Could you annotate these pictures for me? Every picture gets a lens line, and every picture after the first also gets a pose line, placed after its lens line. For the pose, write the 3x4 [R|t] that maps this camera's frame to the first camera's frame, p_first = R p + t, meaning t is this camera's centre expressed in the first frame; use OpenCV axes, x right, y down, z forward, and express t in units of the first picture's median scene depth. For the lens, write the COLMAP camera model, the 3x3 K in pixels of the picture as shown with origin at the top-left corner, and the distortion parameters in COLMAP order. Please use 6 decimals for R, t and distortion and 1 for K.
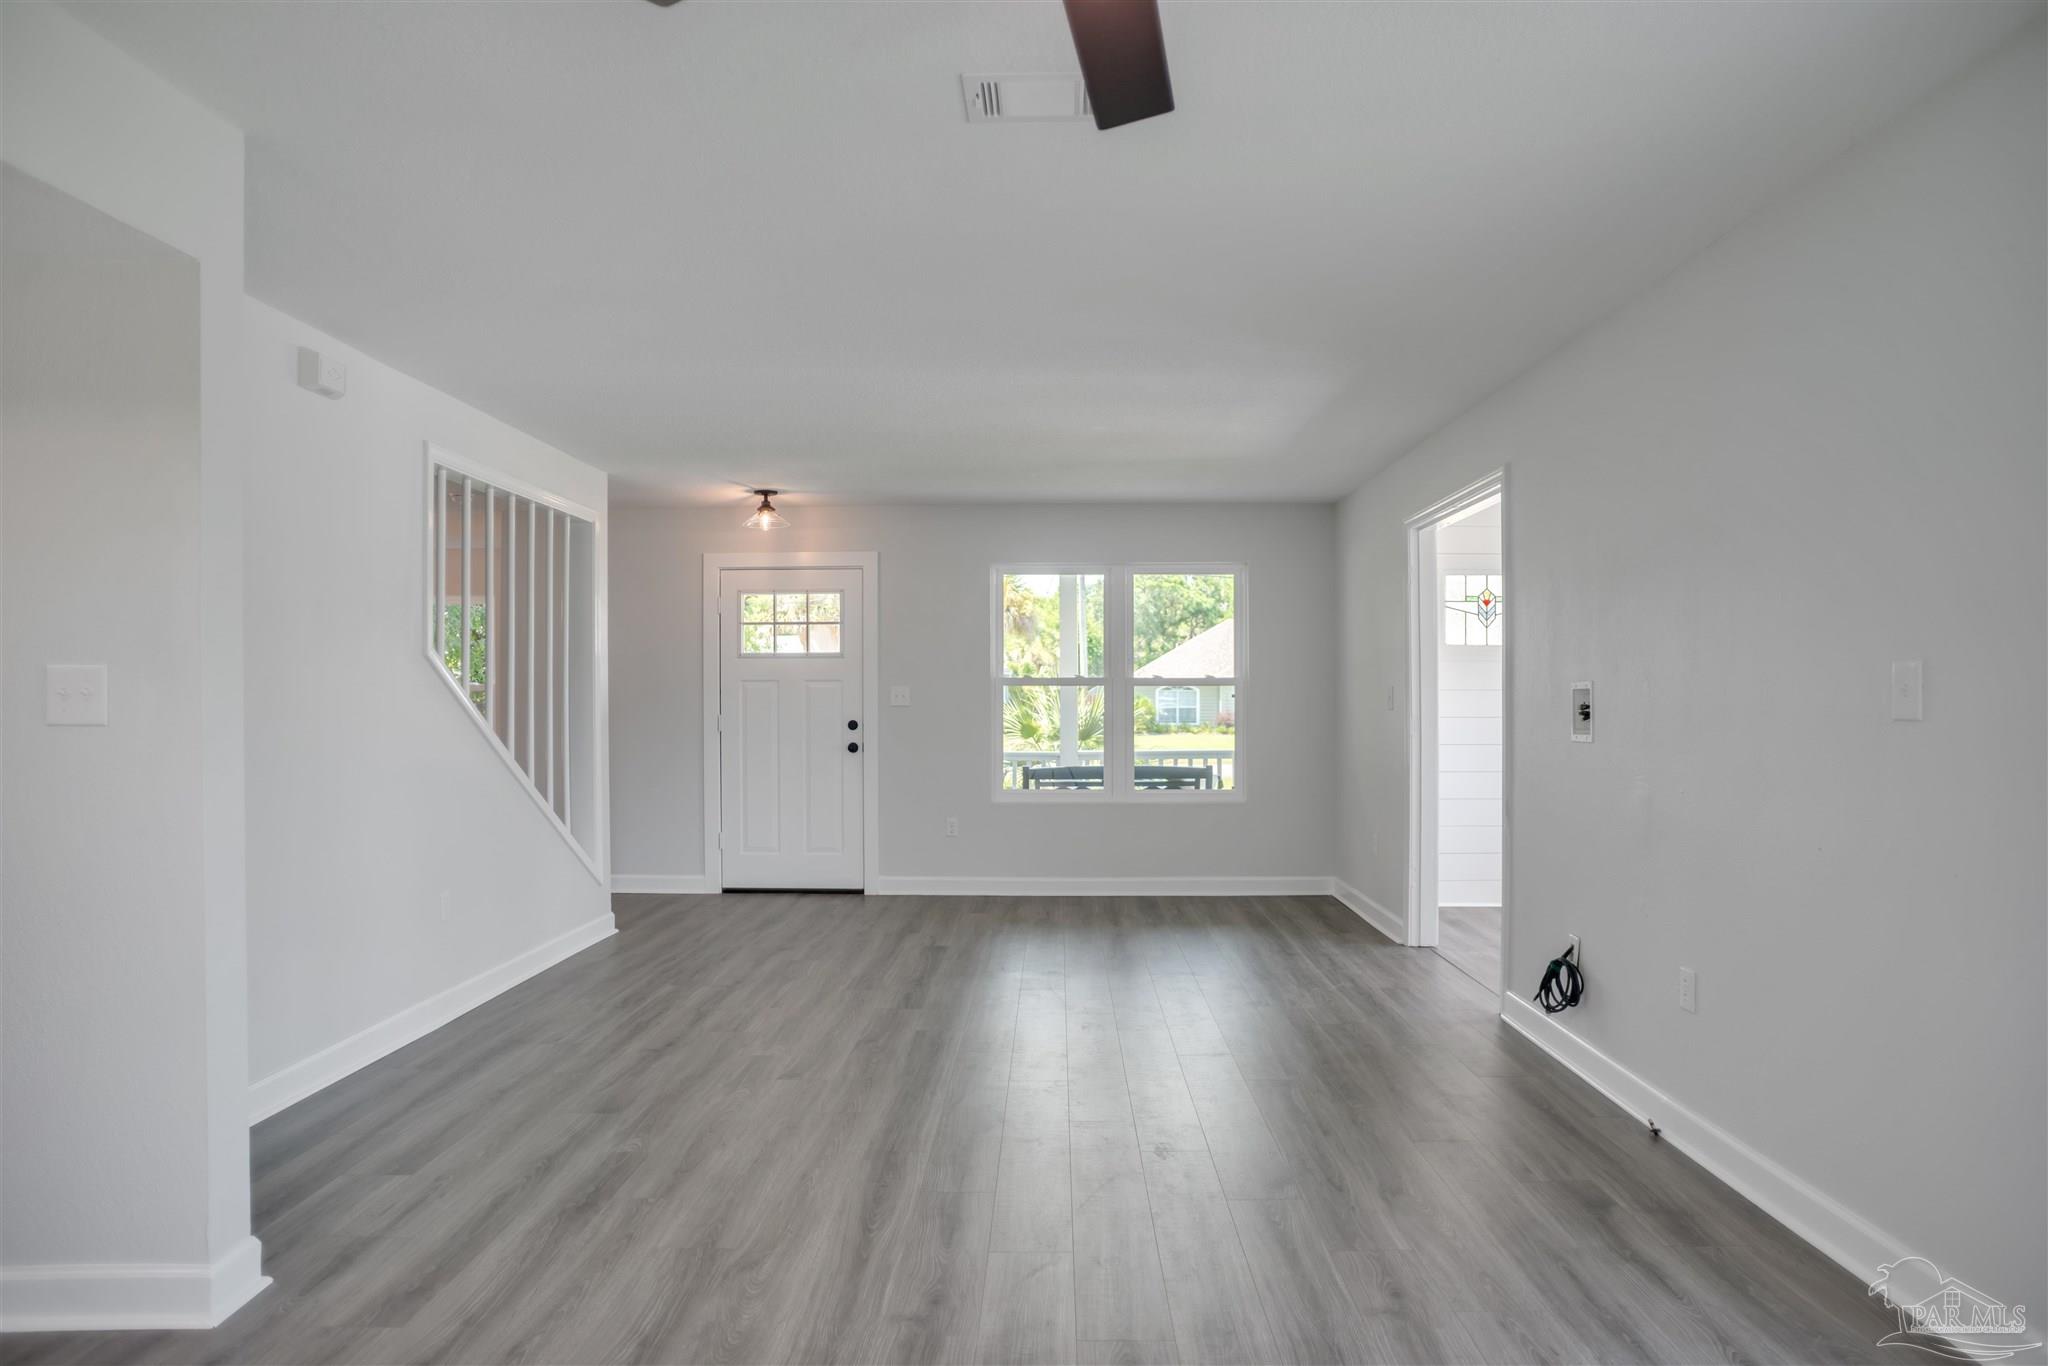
lens RADIAL K [[1186.2, 0, 1034.8], [0, 1186.2, 696.9], [0, 0, 1]] dist [-0.059706, 0.010982]
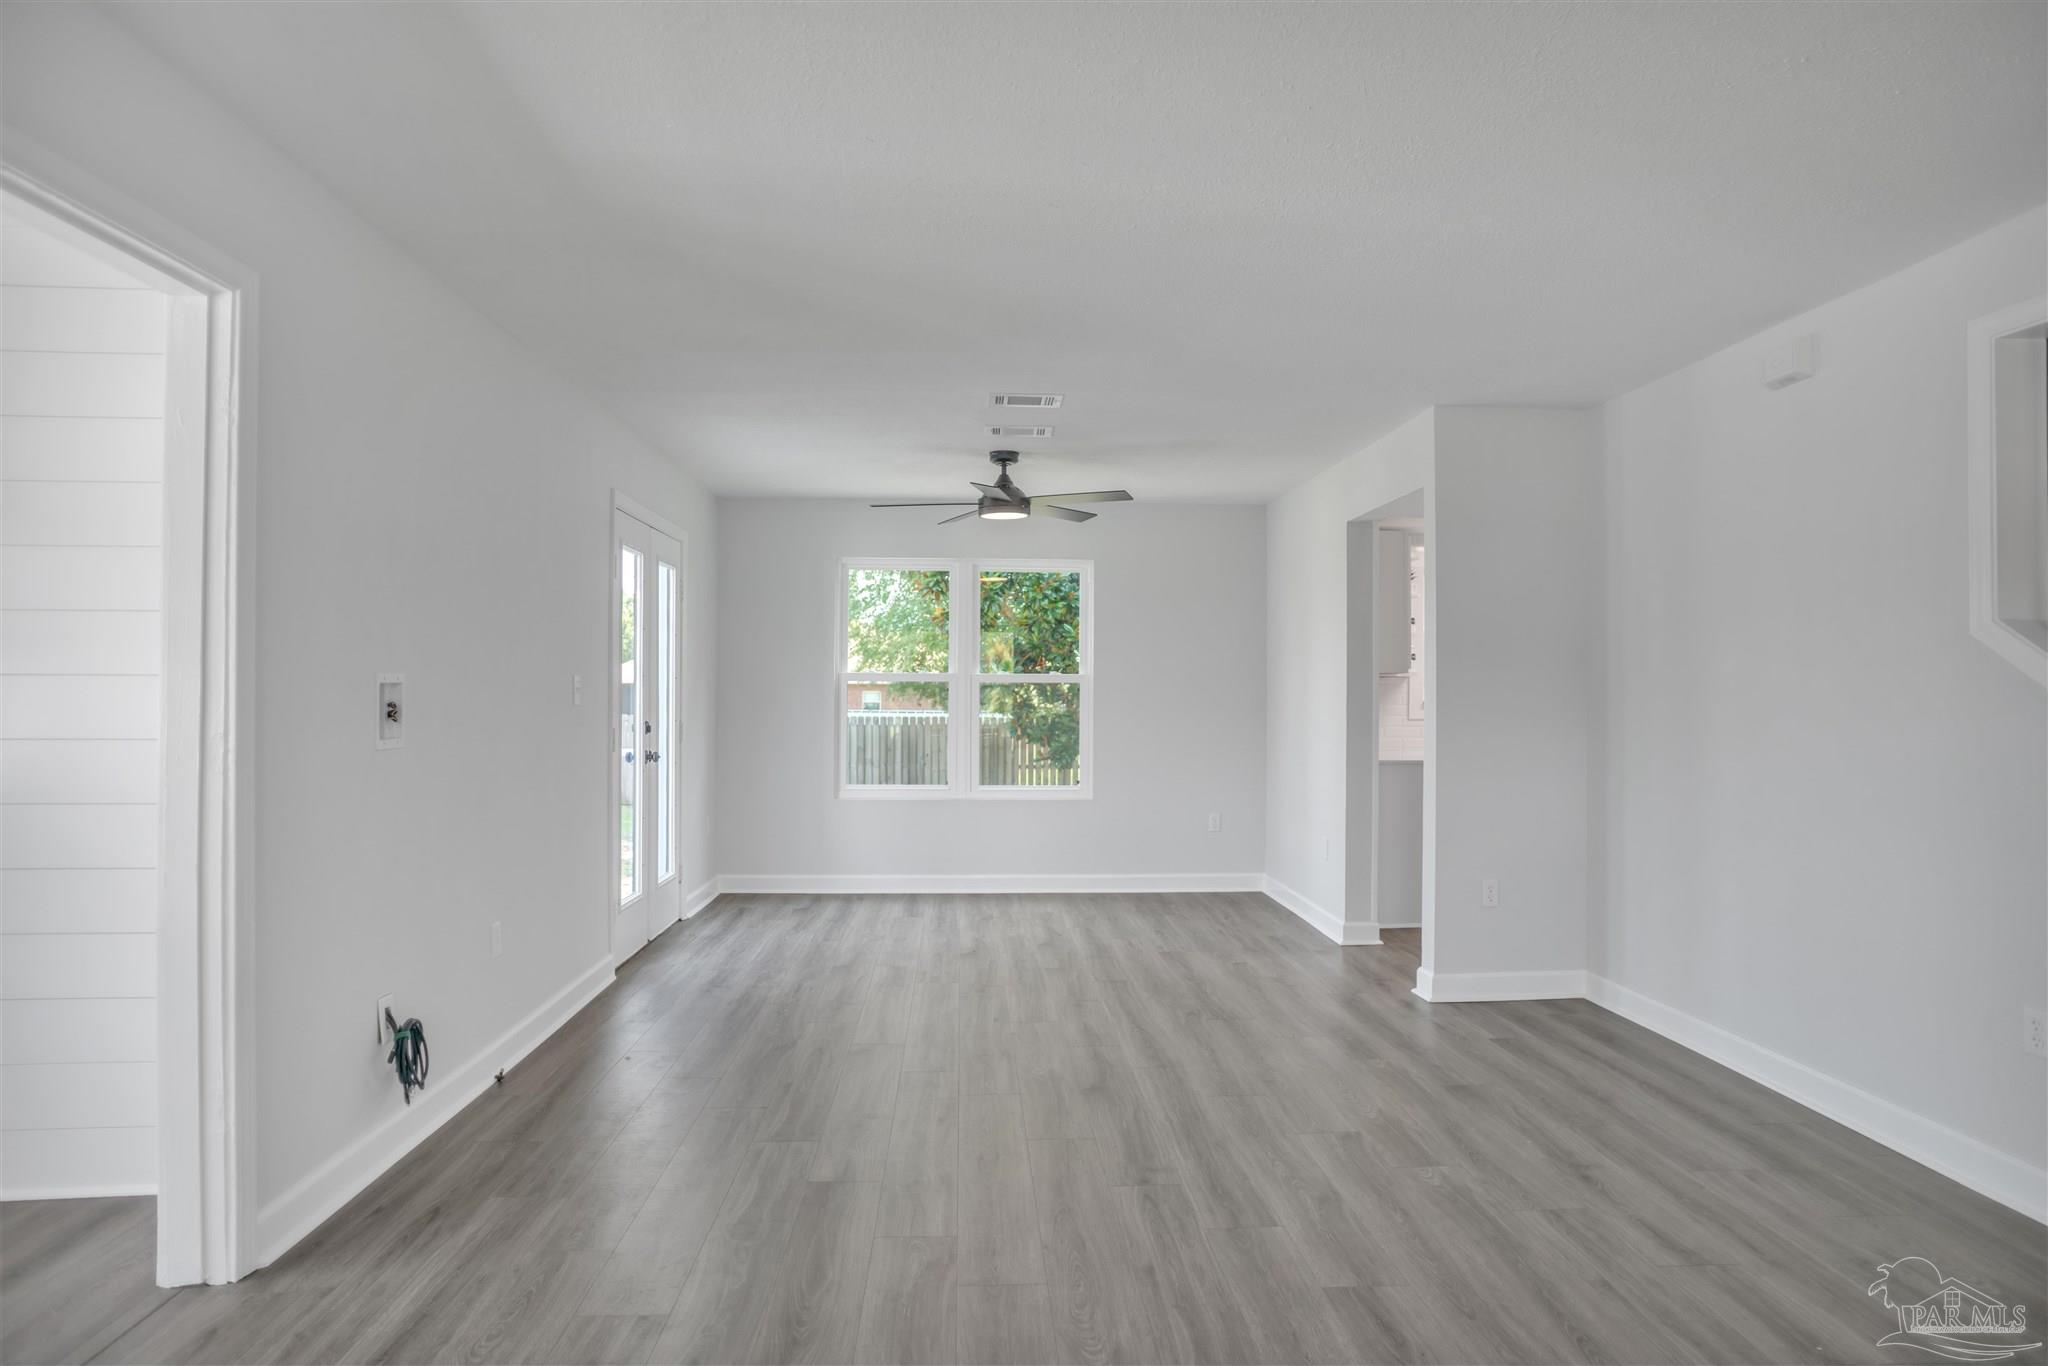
lens RADIAL K [[1186.2, 0, 1023.9], [0, 1186.2, 681.2], [0, 0, 1]] dist [-0.059706, 0.010982]
pose [[-0.997378, -0.002373, -0.072327, 0.085497], [-0.001764, 0.999962, -0.008480, -0.001883], [0.072344, -0.008331, -0.997345, 1.706449]]
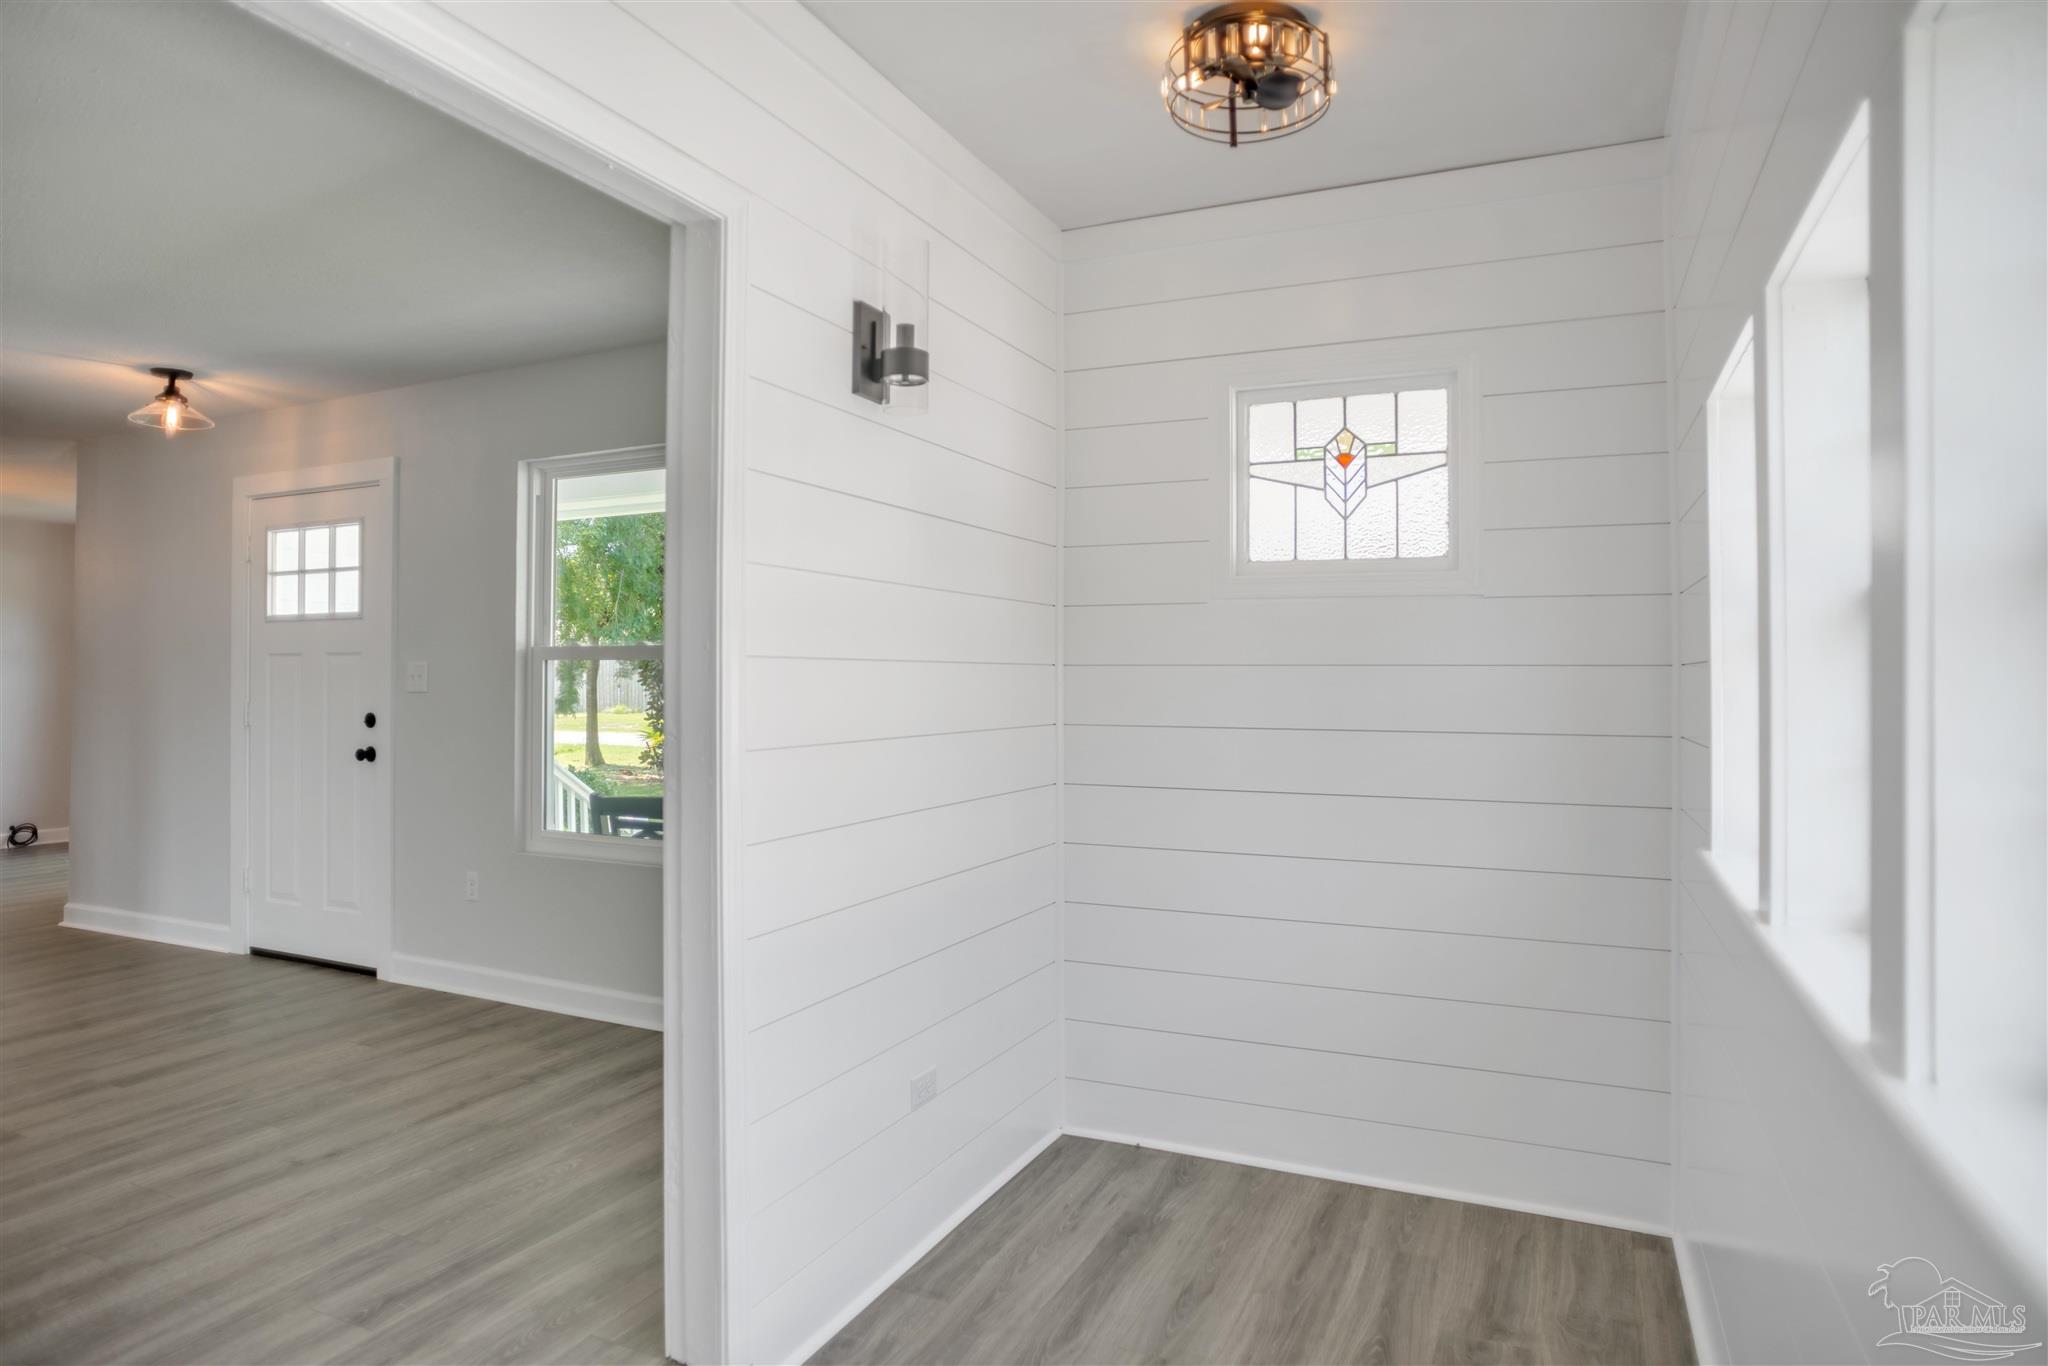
lens RADIAL K [[1186.2, 0, 1030.0], [0, 1186.2, 680.9], [0, 0, 1]] dist [-0.059706, 0.010982]
pose [[0.918982, 0.000994, -0.394298, 0.449124], [-0.003767, 0.999973, -0.006260, 0.004177], [0.394281, 0.007238, 0.918961, 0.555875]]
